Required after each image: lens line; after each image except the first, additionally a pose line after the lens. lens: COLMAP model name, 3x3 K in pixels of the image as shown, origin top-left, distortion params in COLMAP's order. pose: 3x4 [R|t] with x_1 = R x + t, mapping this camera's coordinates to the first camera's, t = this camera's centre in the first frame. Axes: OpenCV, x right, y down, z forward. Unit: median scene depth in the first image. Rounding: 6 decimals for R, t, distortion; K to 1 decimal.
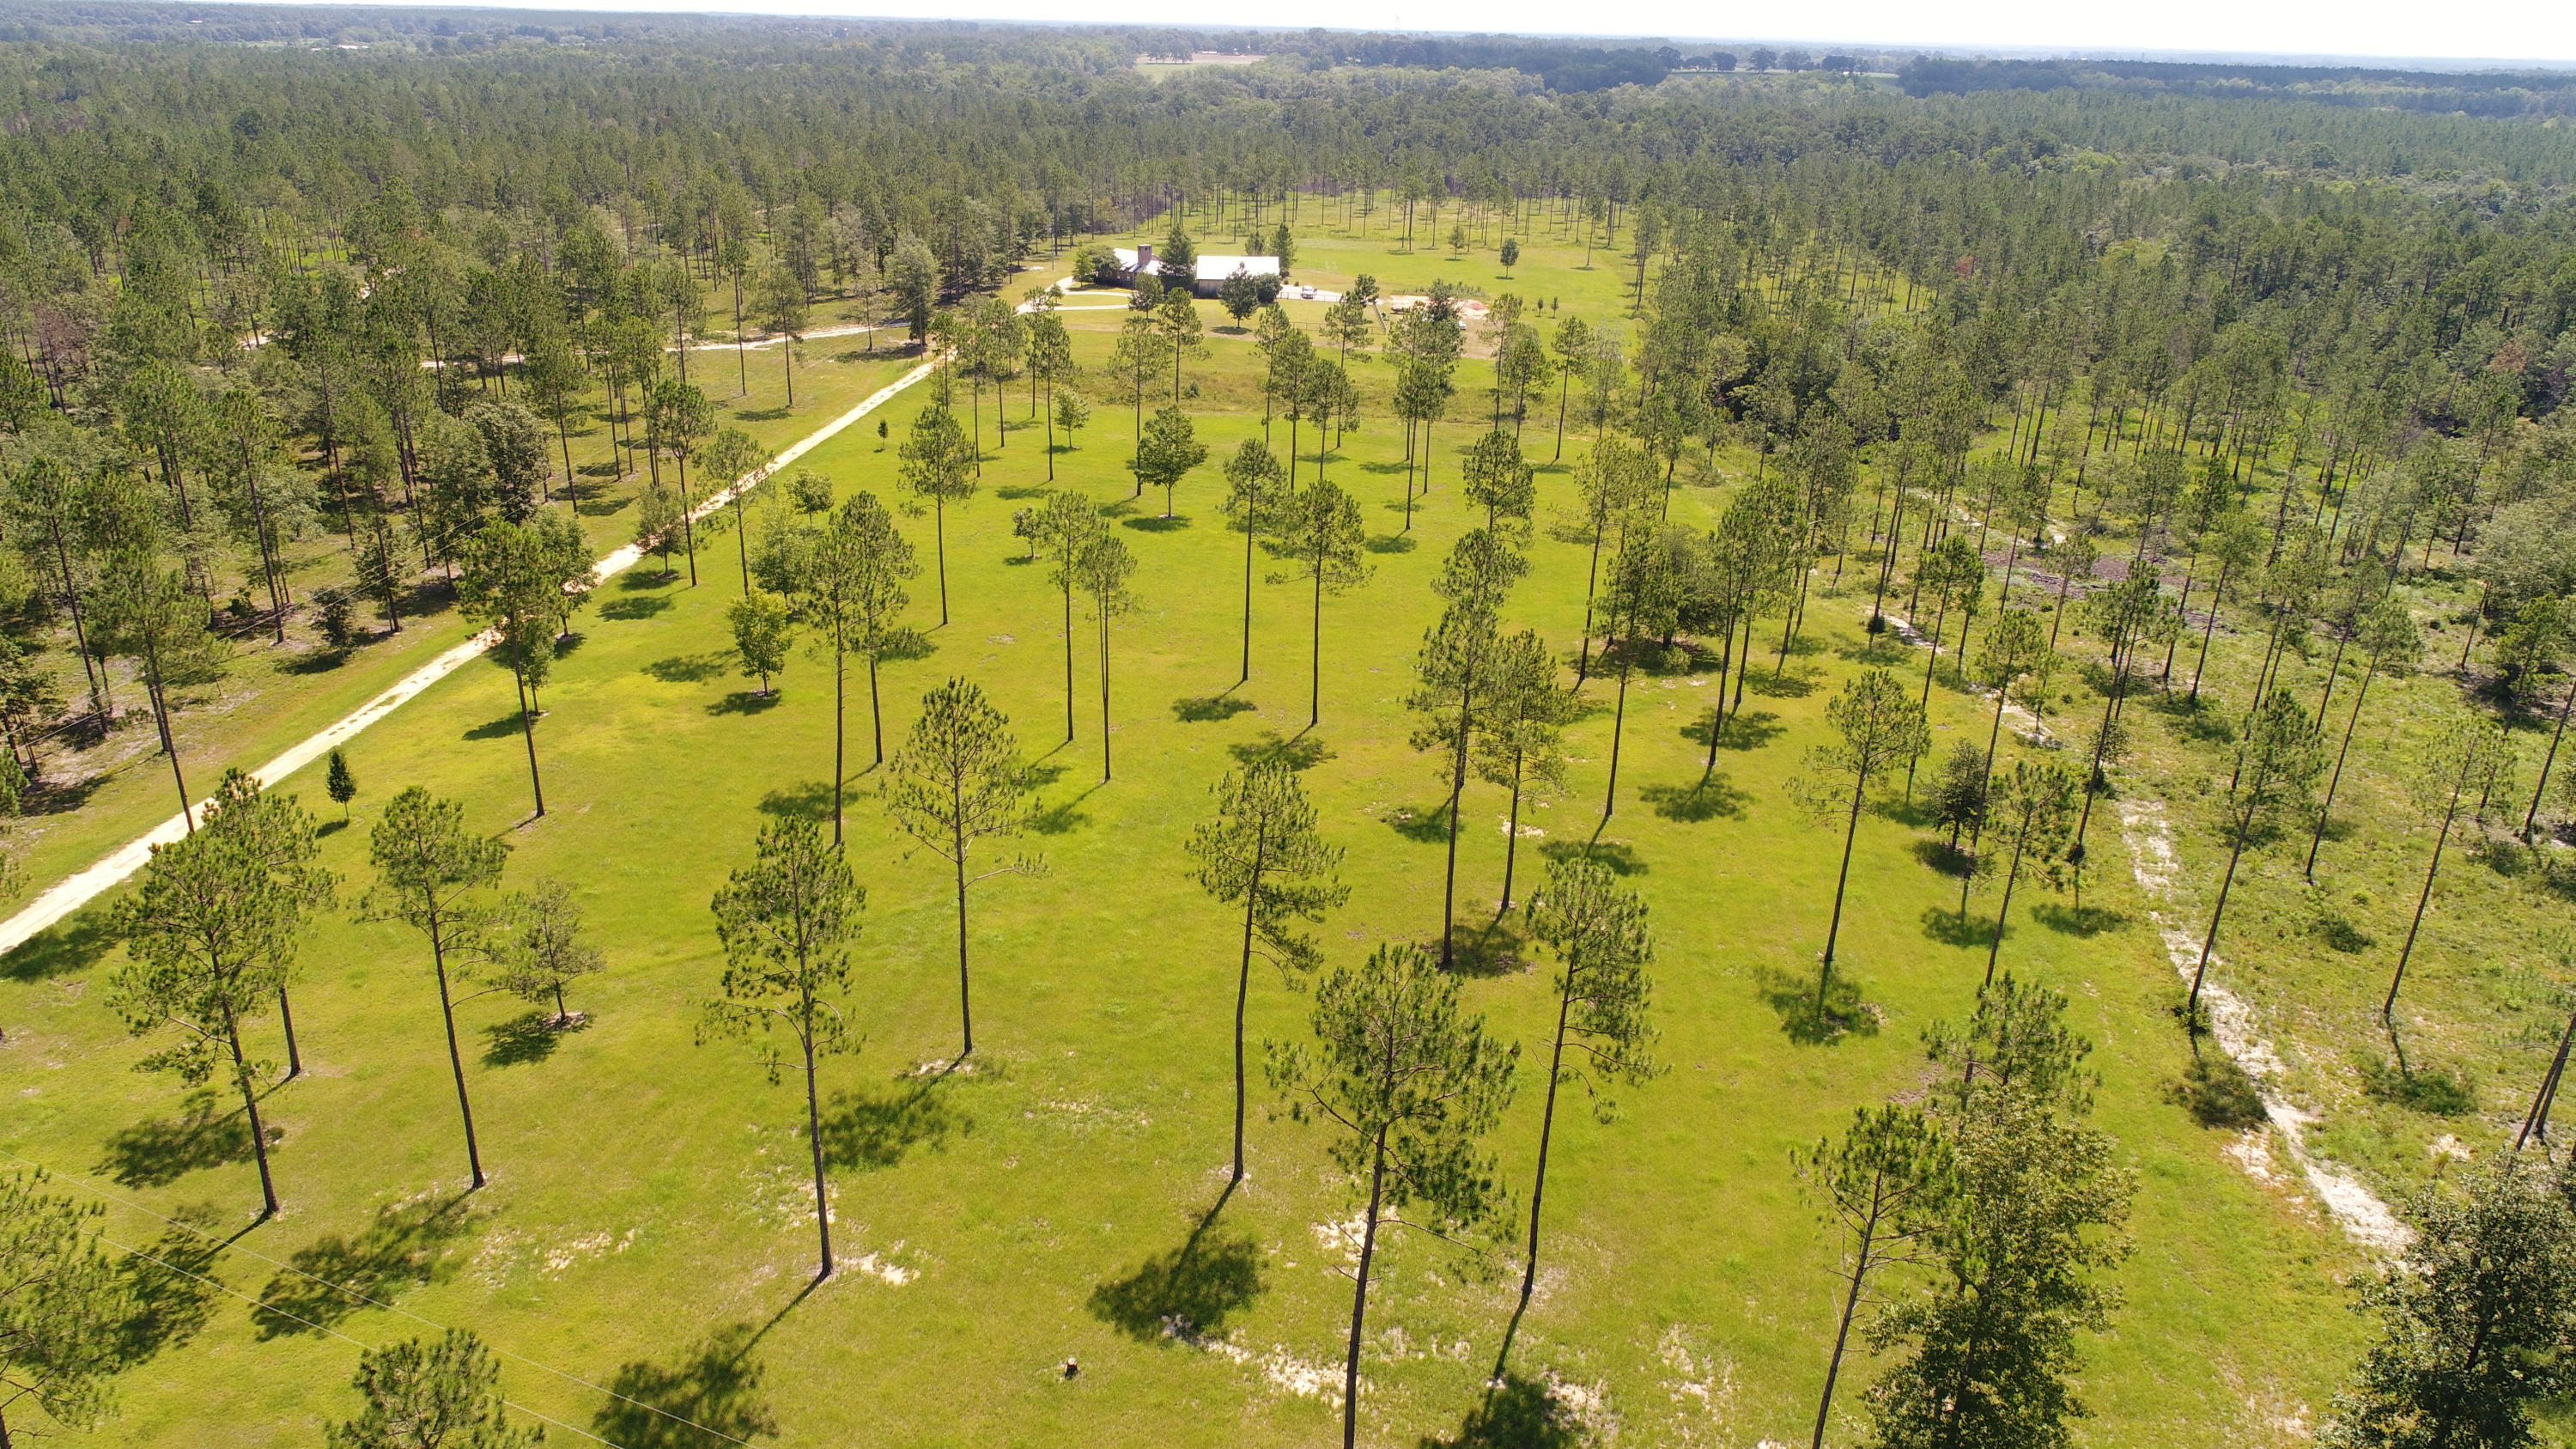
lens RADIAL K [[1715.0, 0, 1284.4], [0, 1715.0, 725.6], [0, 0, 1]] dist [-0.004429, -0.001683]
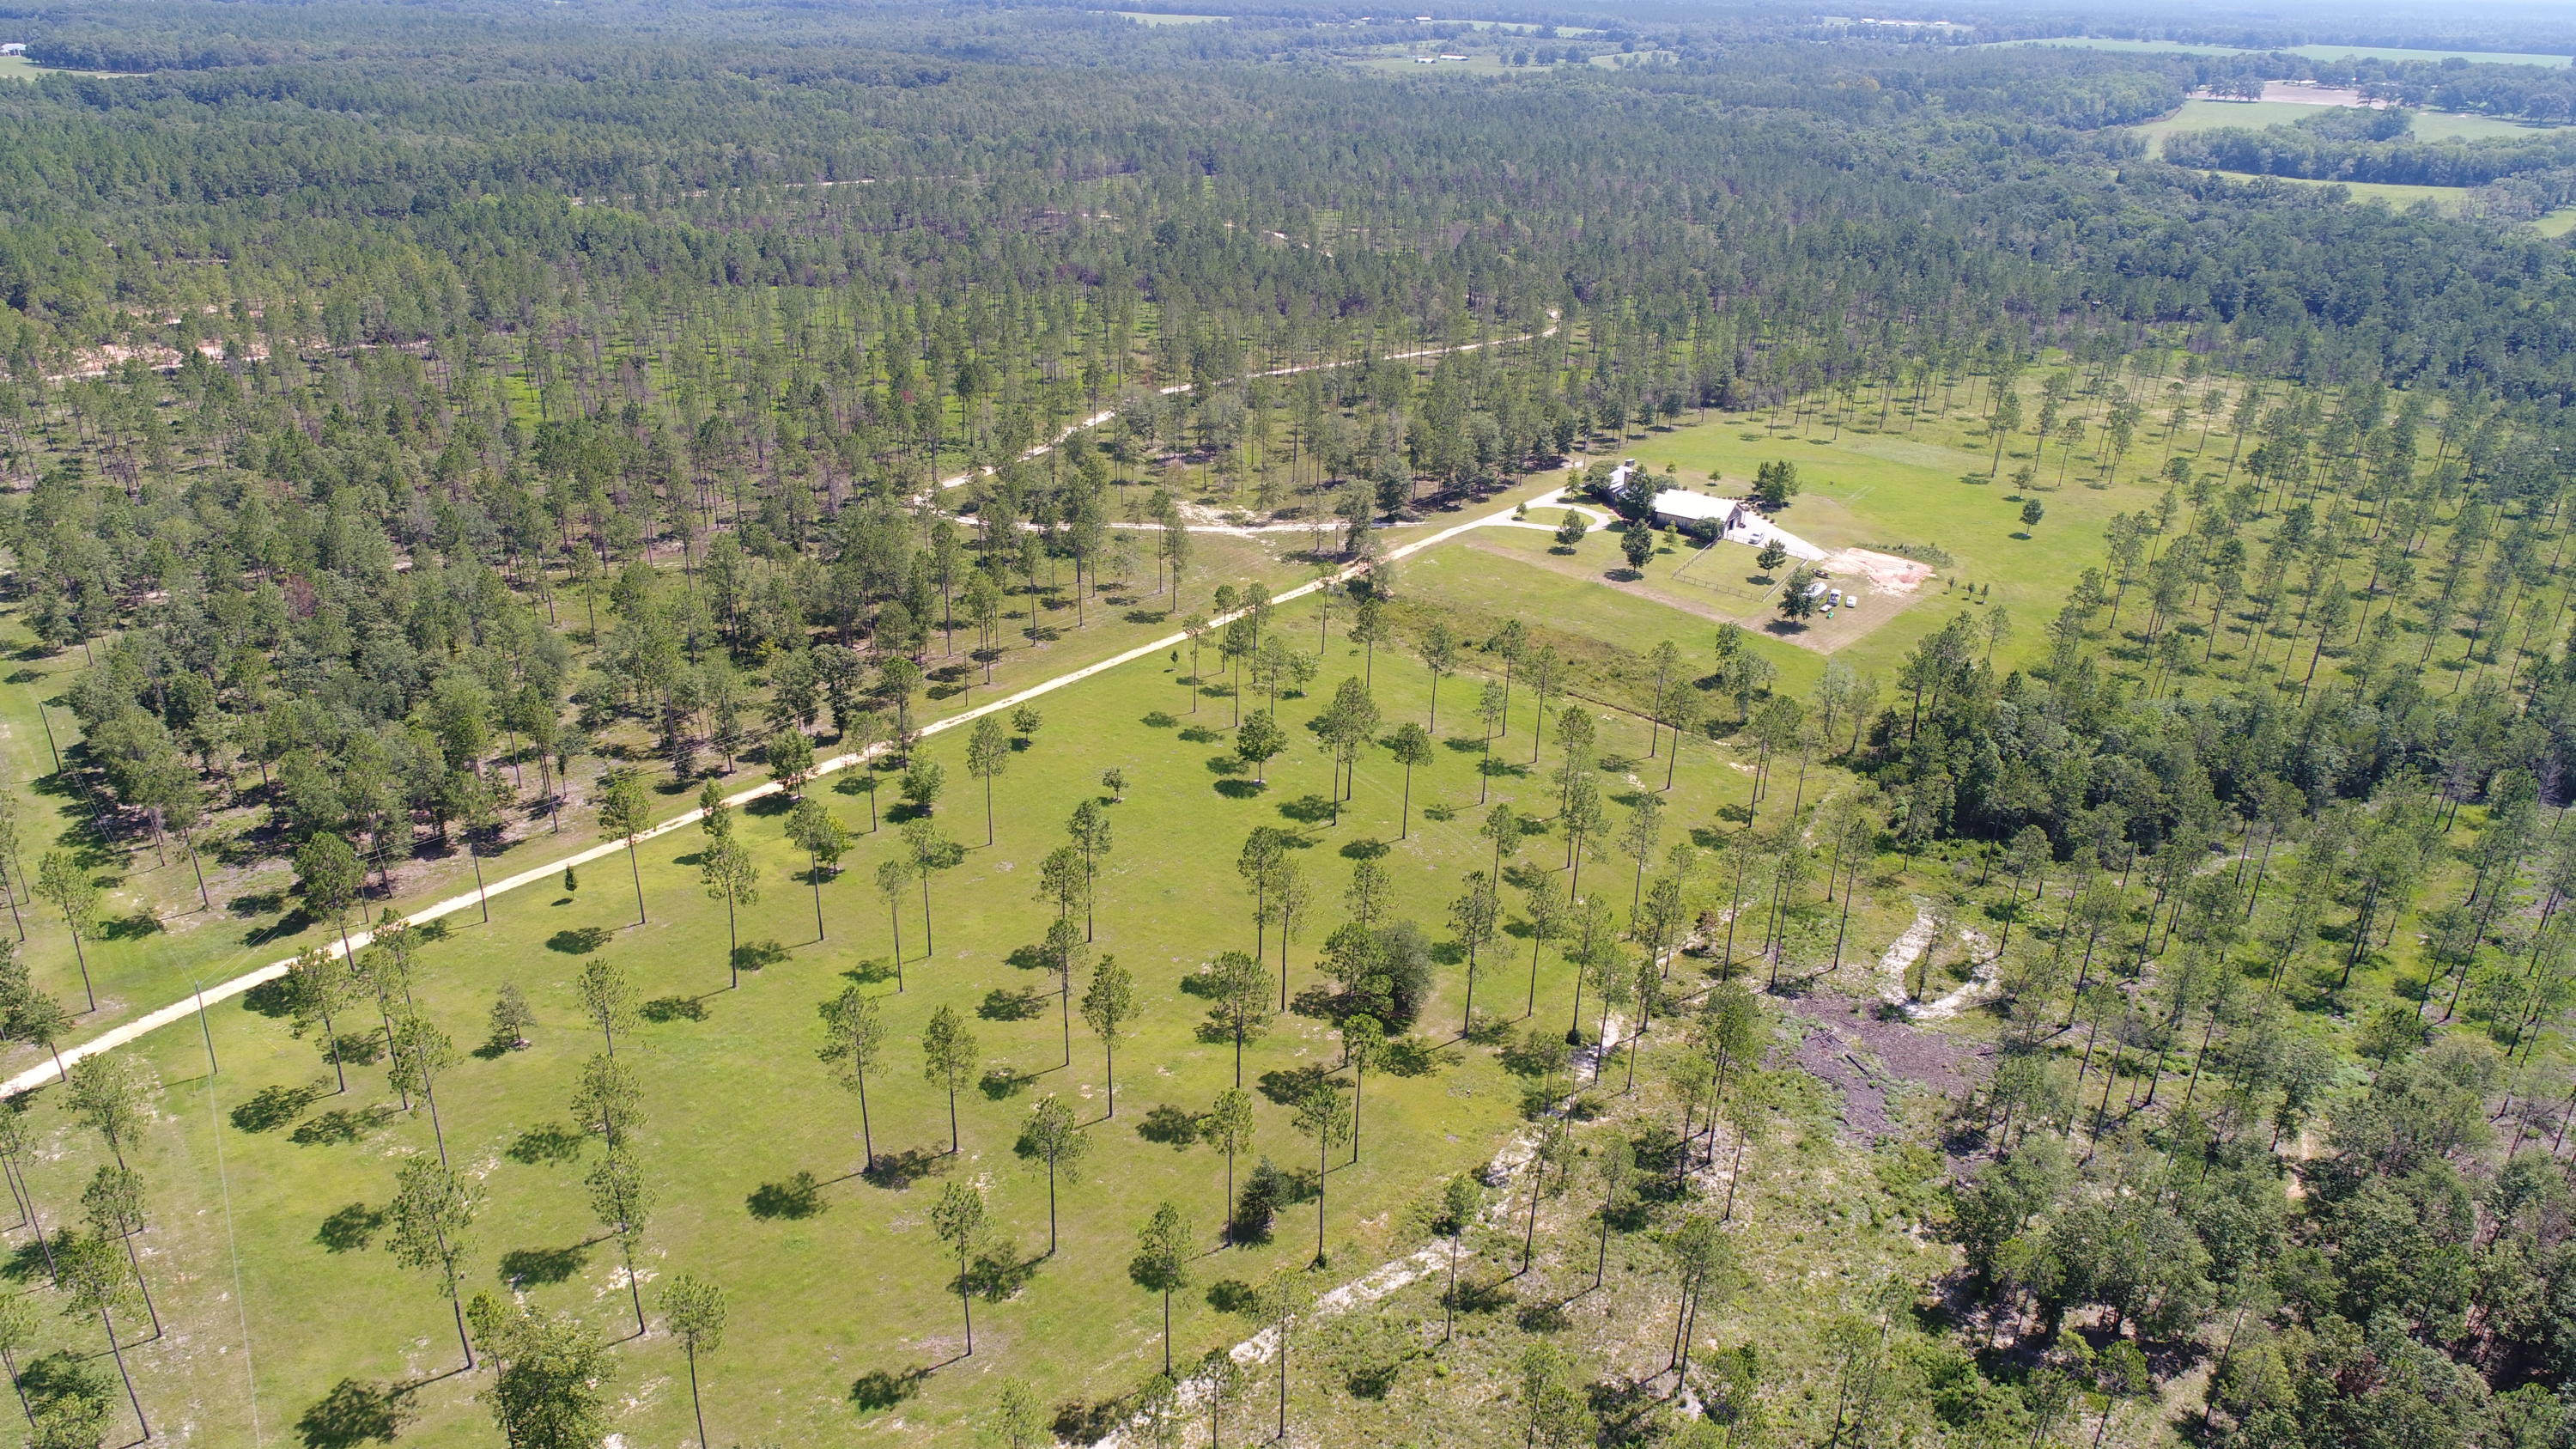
lens RADIAL K [[1715.0, 0, 1284.4], [0, 1715.0, 725.6], [0, 0, 1]] dist [-0.004429, -0.001683]
pose [[0.816615, 0.232923, -0.528098, 0.901409], [-0.220180, 0.971481, 0.088009, -0.395599], [0.533536, 0.044407, 0.844611, -0.205968]]
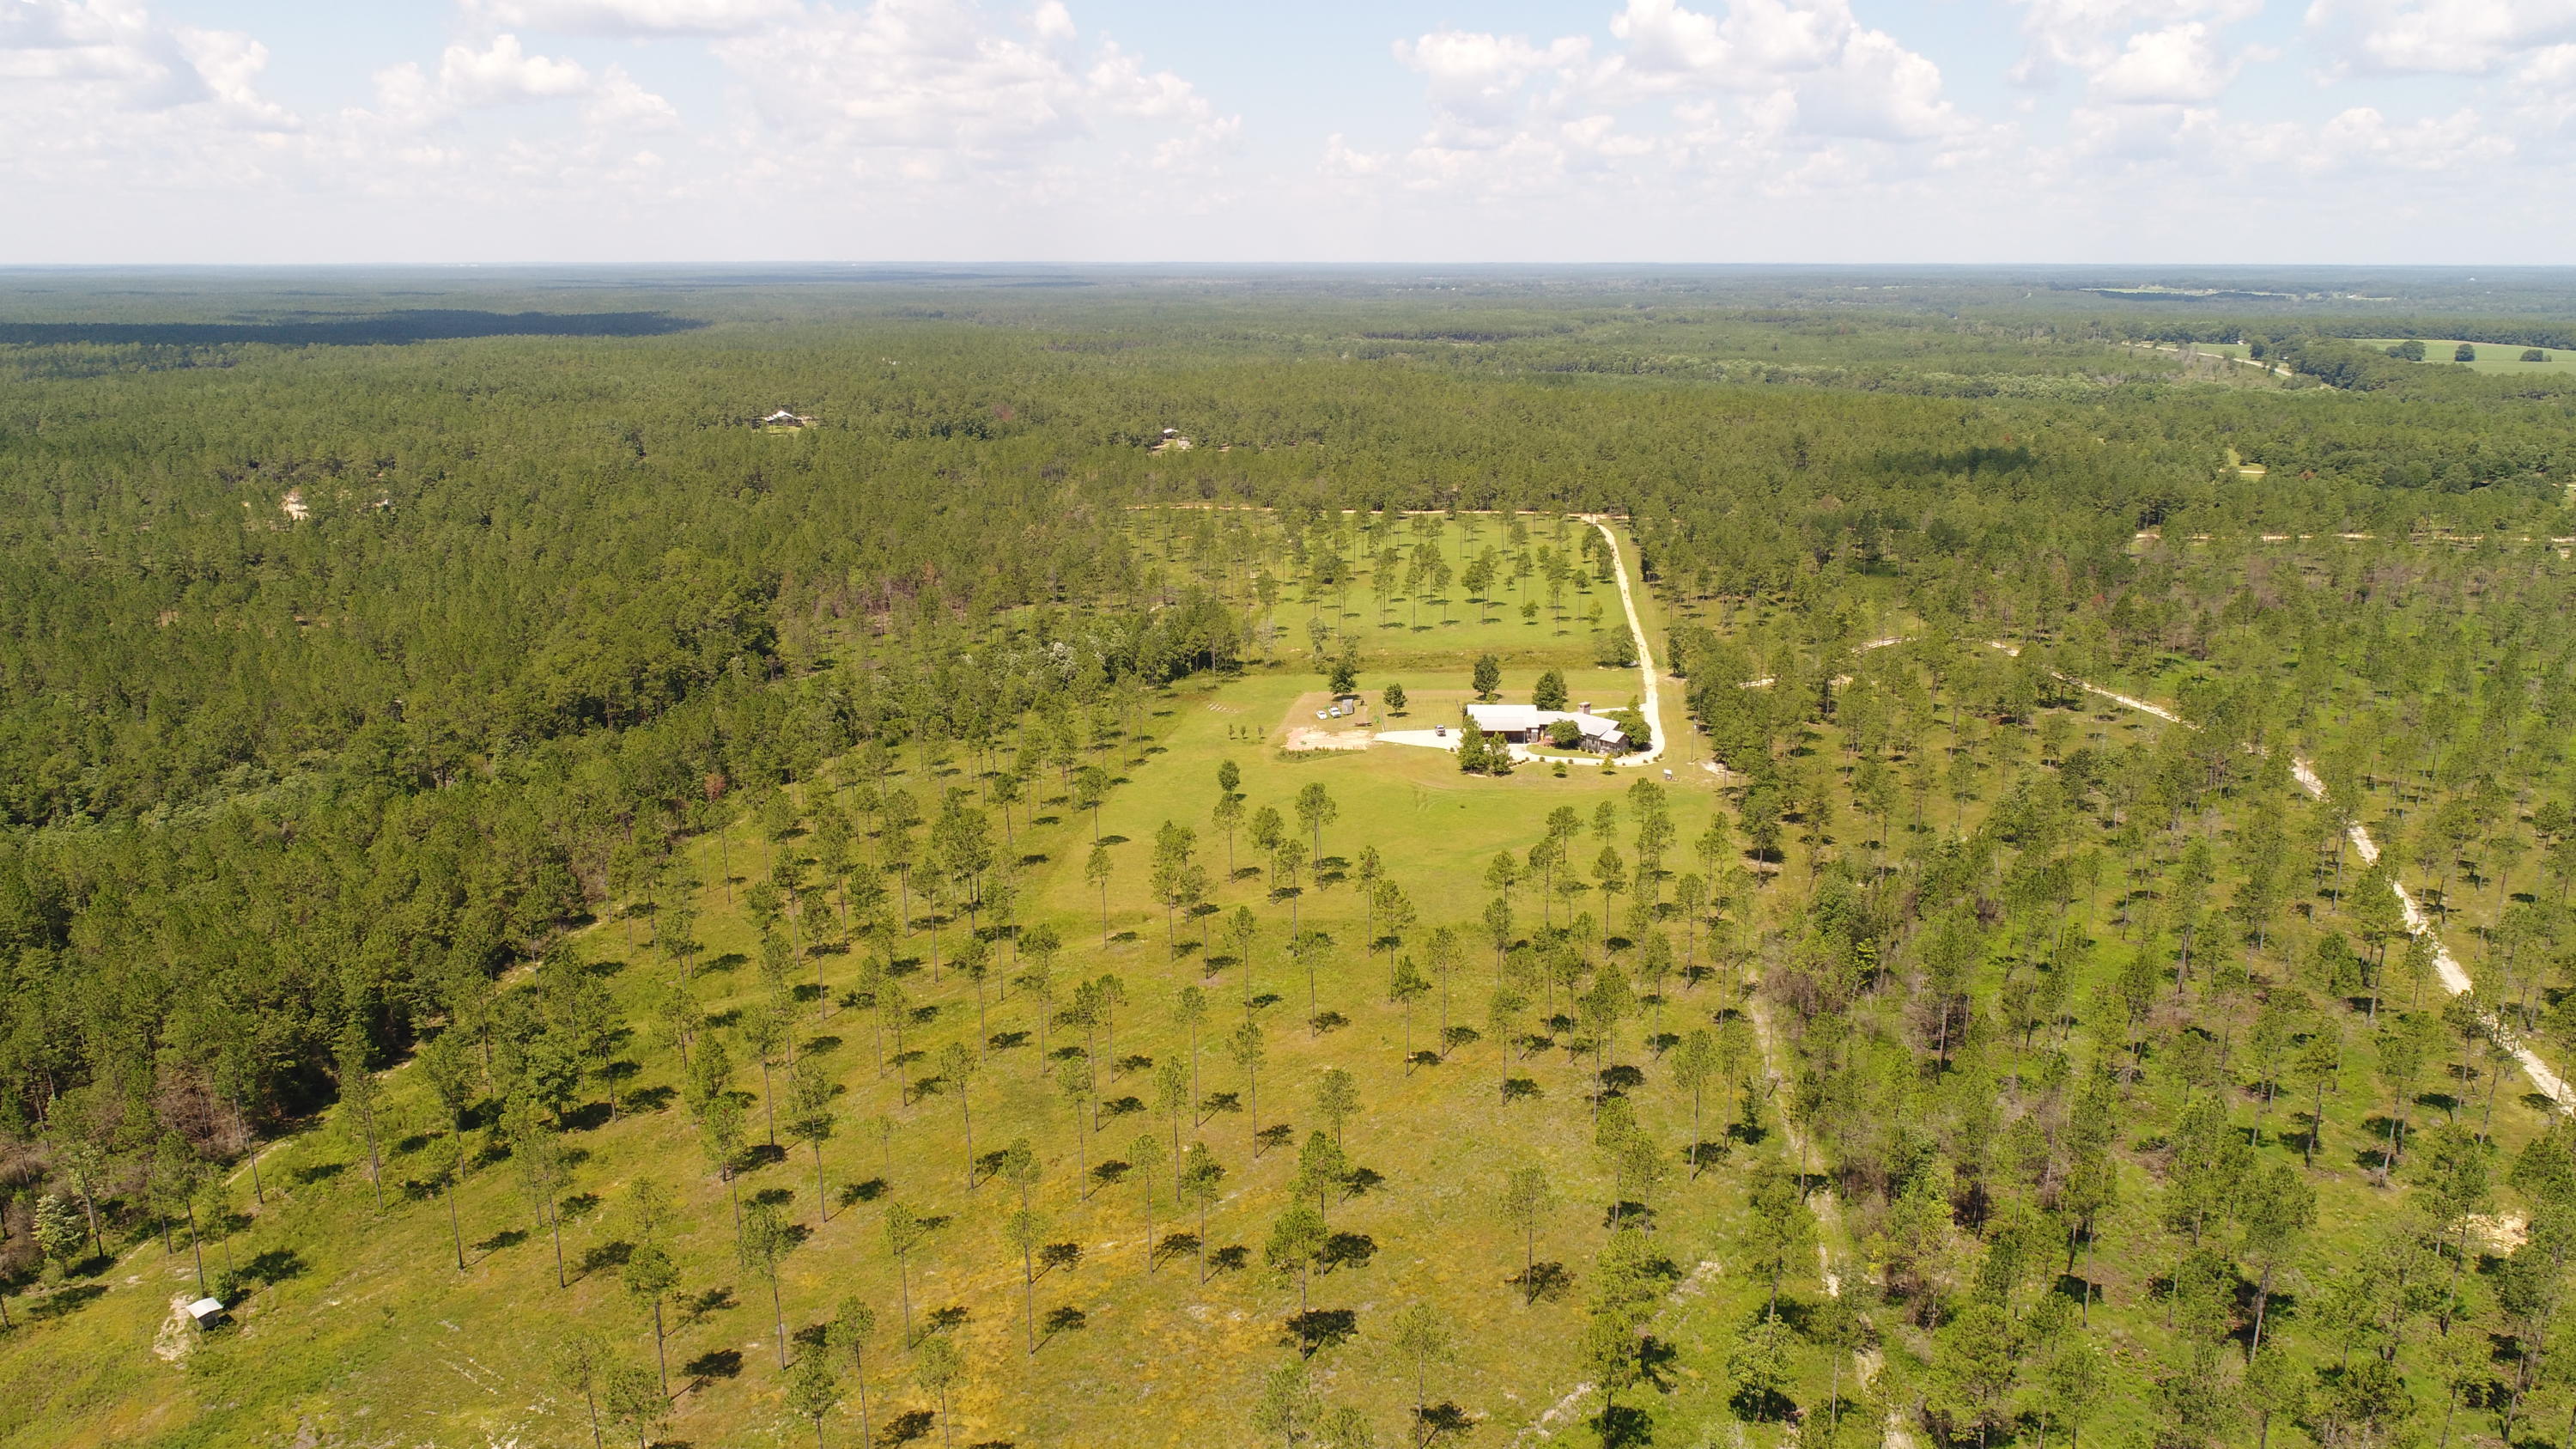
lens RADIAL K [[1723.1, 0, 1288.0], [0, 1723.1, 724.5], [0, 0, 1]] dist [-0.004073, -0.004804]
pose [[-0.998628, -0.039930, 0.033870, 0.187547], [-0.010831, 0.790412, 0.612480, -2.348236], [-0.051228, 0.611273, -0.789760, 4.644170]]
